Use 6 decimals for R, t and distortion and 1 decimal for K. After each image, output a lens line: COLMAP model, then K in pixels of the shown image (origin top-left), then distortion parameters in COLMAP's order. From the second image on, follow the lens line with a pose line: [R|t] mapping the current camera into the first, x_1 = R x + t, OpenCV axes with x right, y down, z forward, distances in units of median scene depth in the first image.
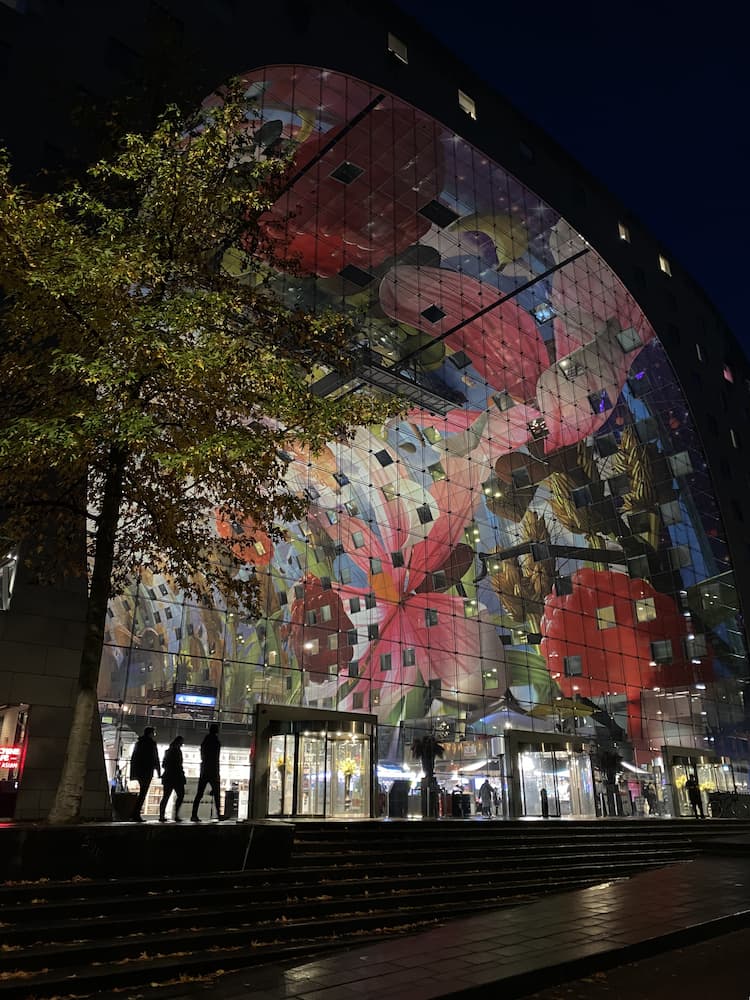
lens RADIAL K [[770.7, 0, 375.0], [0, 770.7, 500.0], [0, 0, 1]] dist [0.000543, 0.000862]
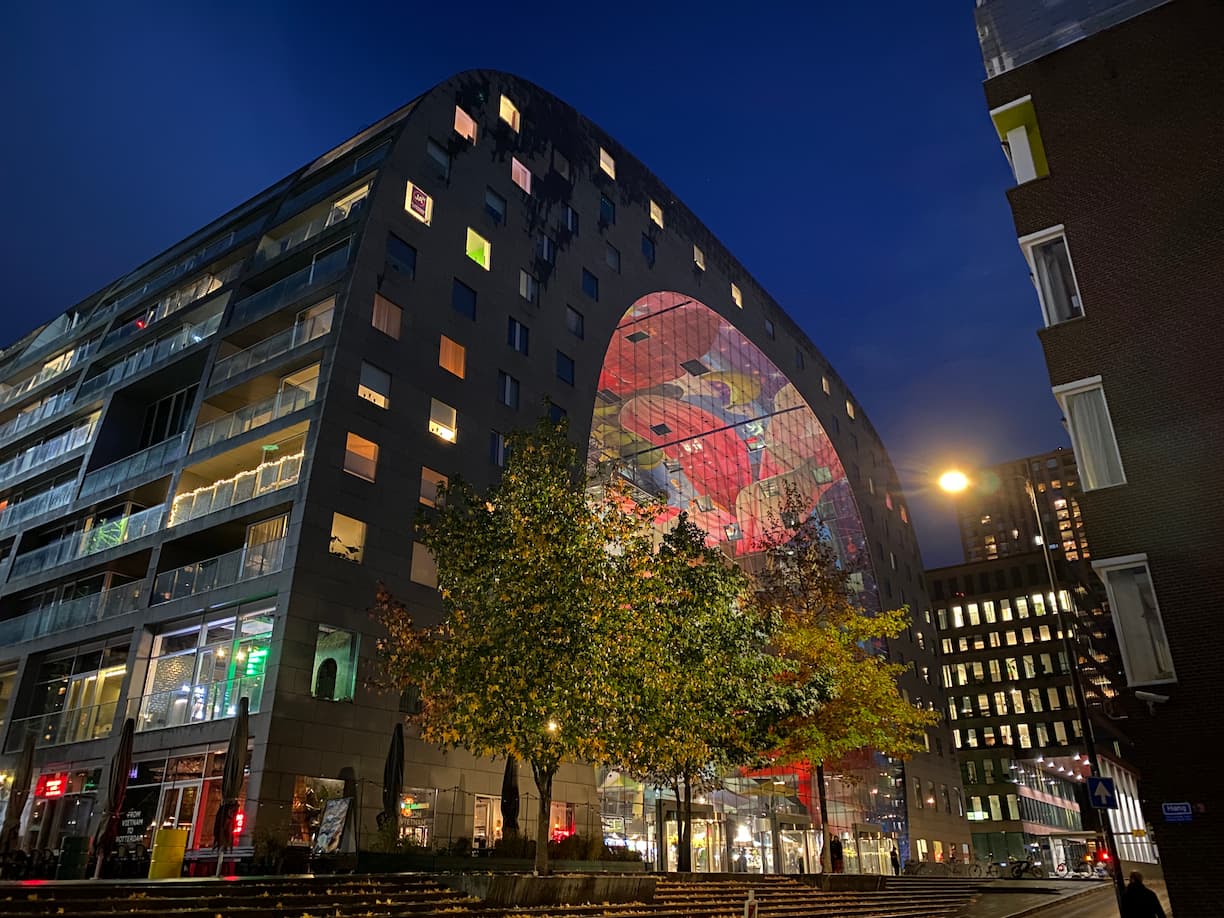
lens RADIAL K [[943.3, 0, 612.0], [0, 943.3, 459.0], [0, 0, 1]] dist [0.000543, 0.000862]
pose [[0.966713, 0.098246, 0.236251, -0.353775], [-0.089244, 0.994827, -0.048528, -0.139798], [-0.239796, 0.025828, 0.970480, -0.362881]]
